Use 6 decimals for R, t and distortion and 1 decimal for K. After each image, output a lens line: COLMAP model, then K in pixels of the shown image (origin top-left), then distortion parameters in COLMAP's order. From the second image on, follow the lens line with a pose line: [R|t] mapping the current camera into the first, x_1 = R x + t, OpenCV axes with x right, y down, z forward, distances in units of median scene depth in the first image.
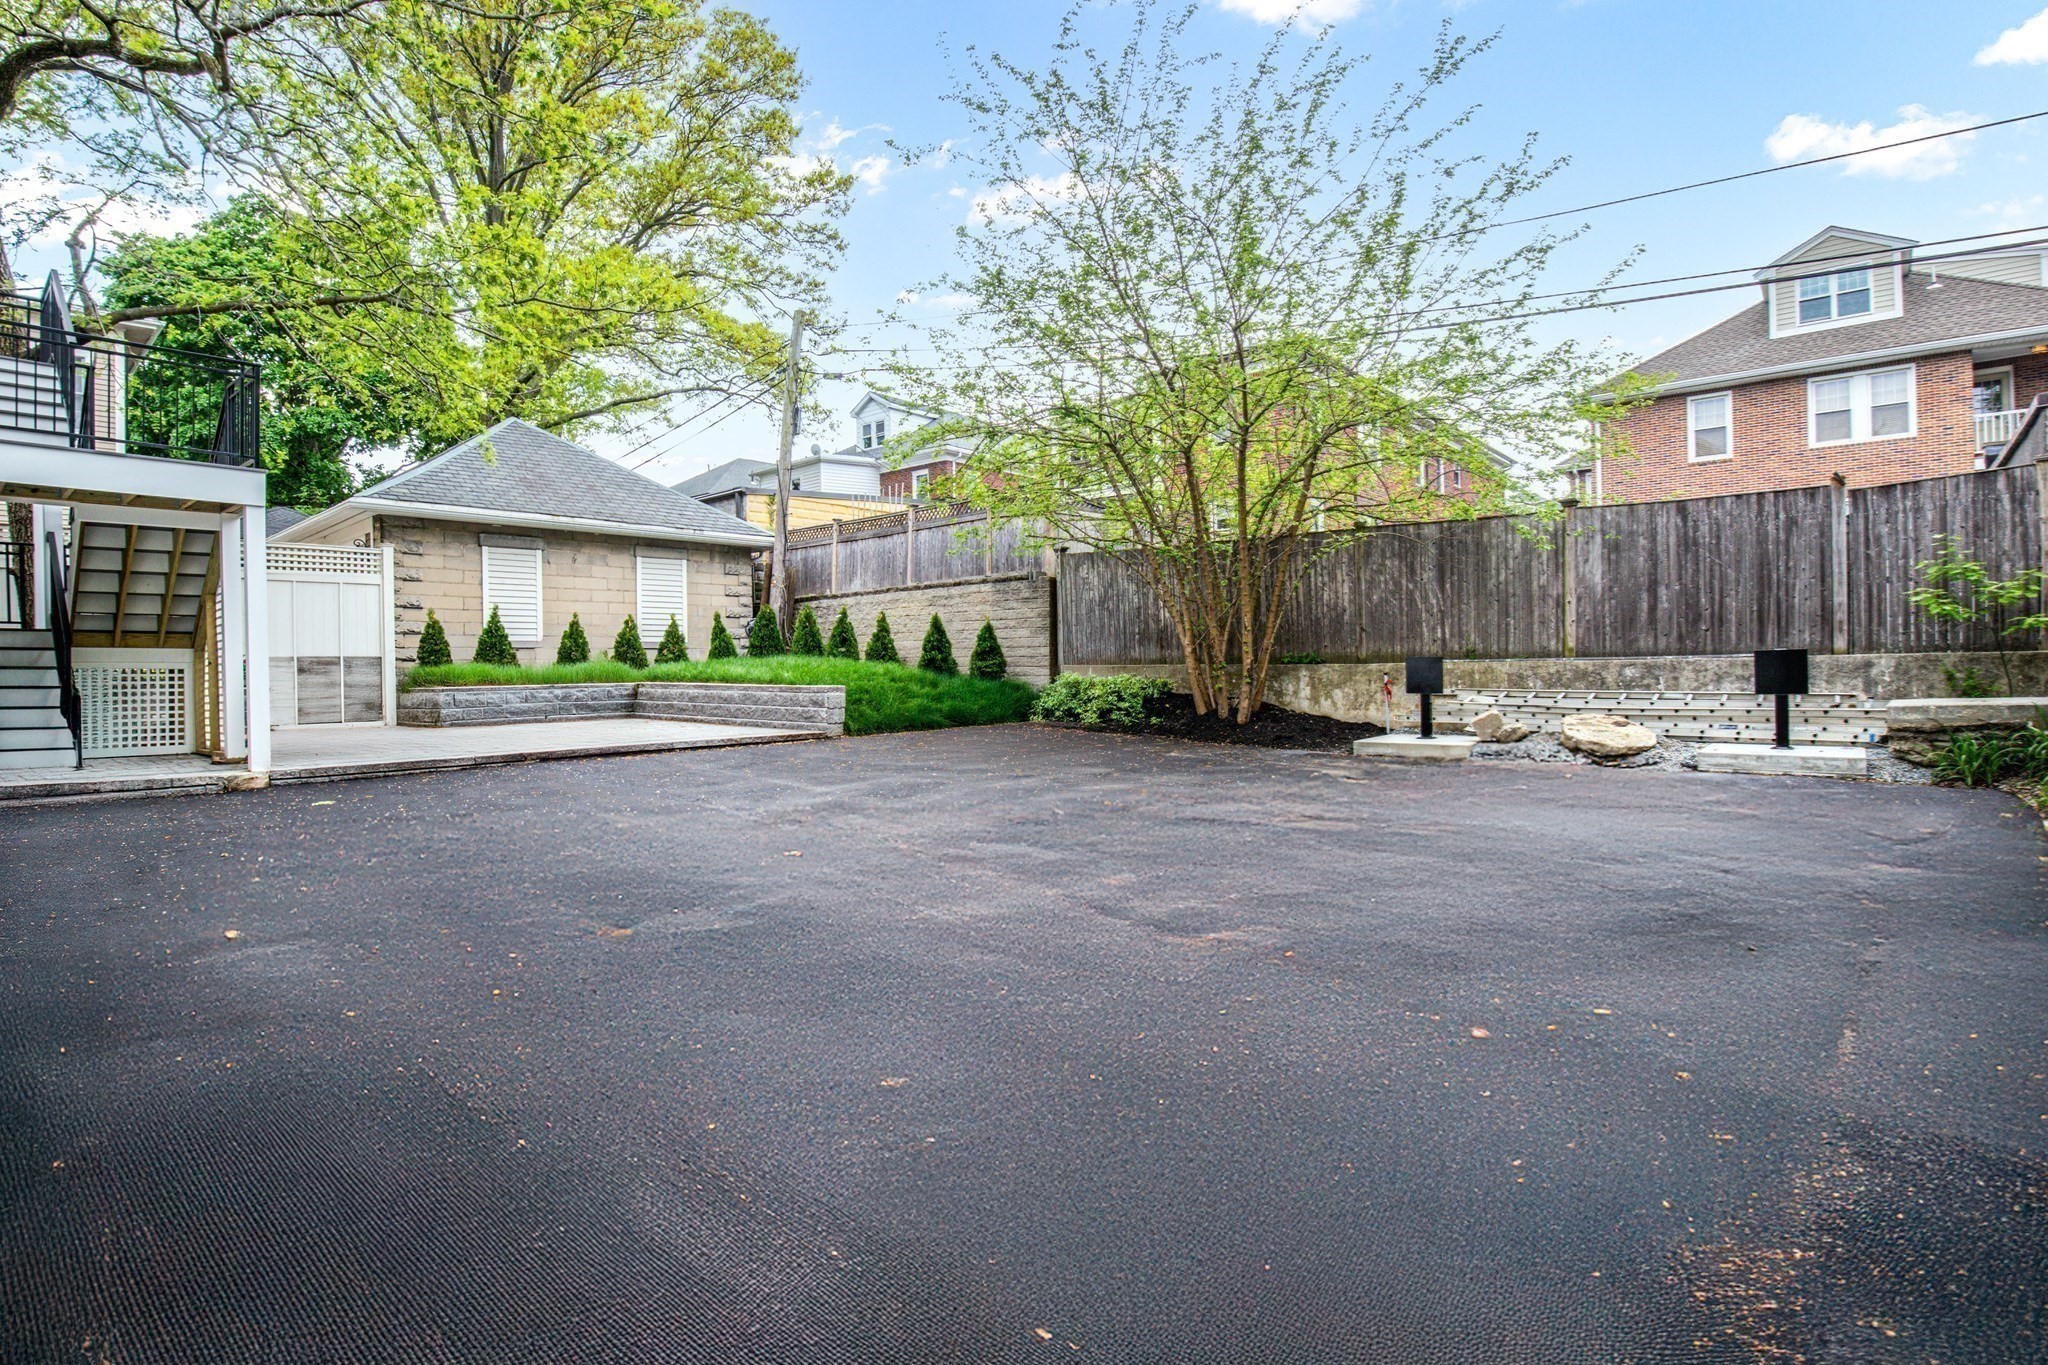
lens RADIAL K [[1088.7, 0, 1024.0], [0, 1088.7, 682.5], [0, 0, 1]] dist [-0.045037, 0.000149]
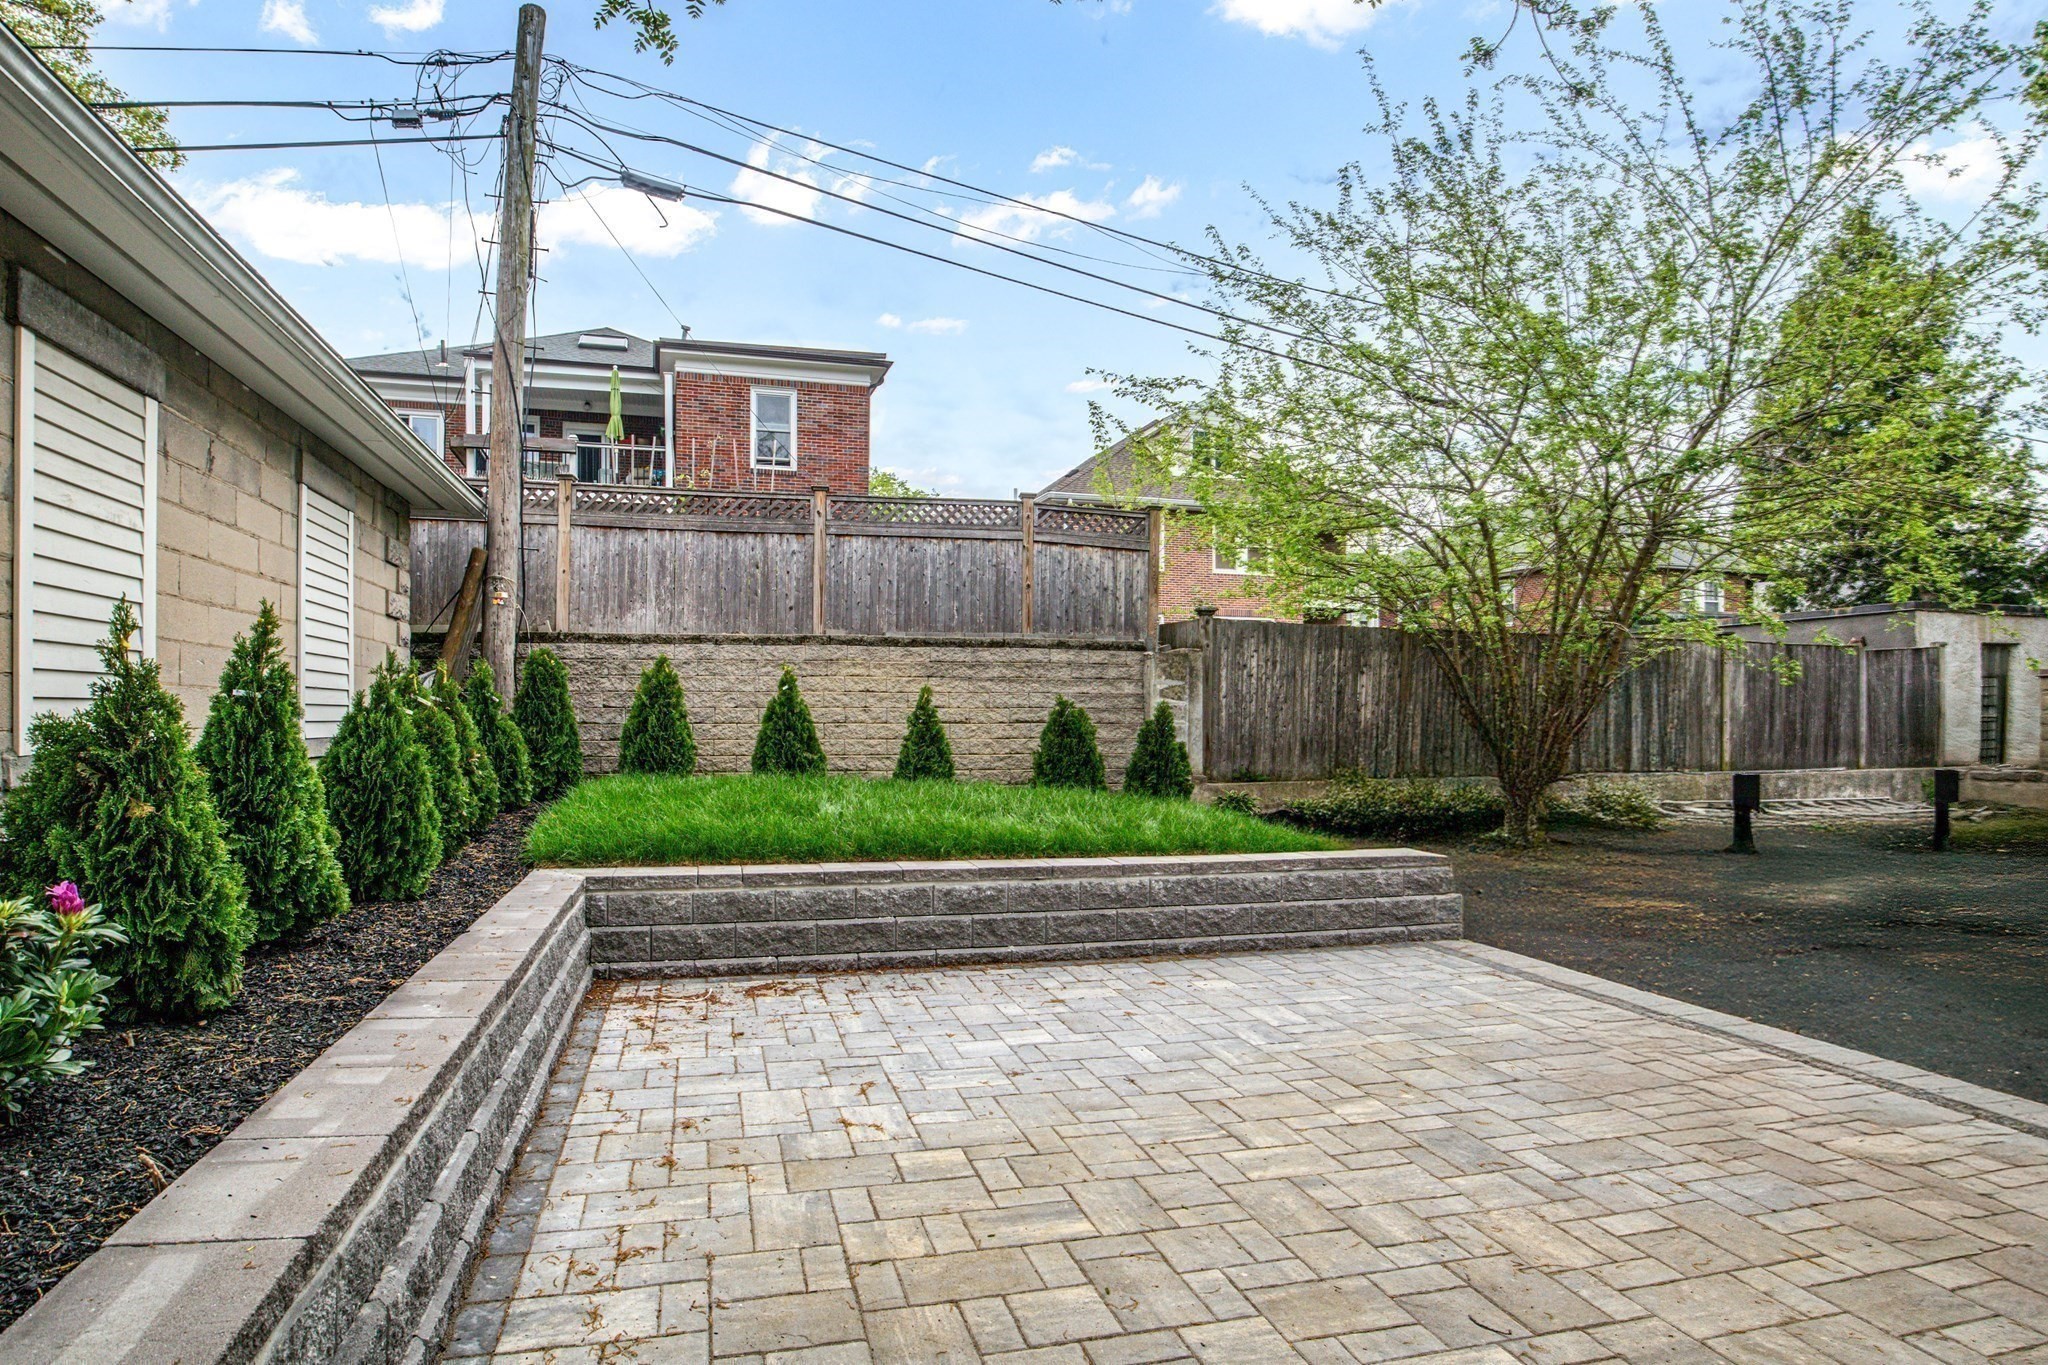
lens RADIAL K [[1088.7, 0, 1024.0], [0, 1088.7, 682.5], [0, 0, 1]] dist [-0.045037, 0.000149]
pose [[0.532803, 0.042200, 0.845187, -0.687573], [0.002282, 0.998681, -0.051302, -0.048975], [-0.846236, 0.029262, 0.532003, 0.838713]]
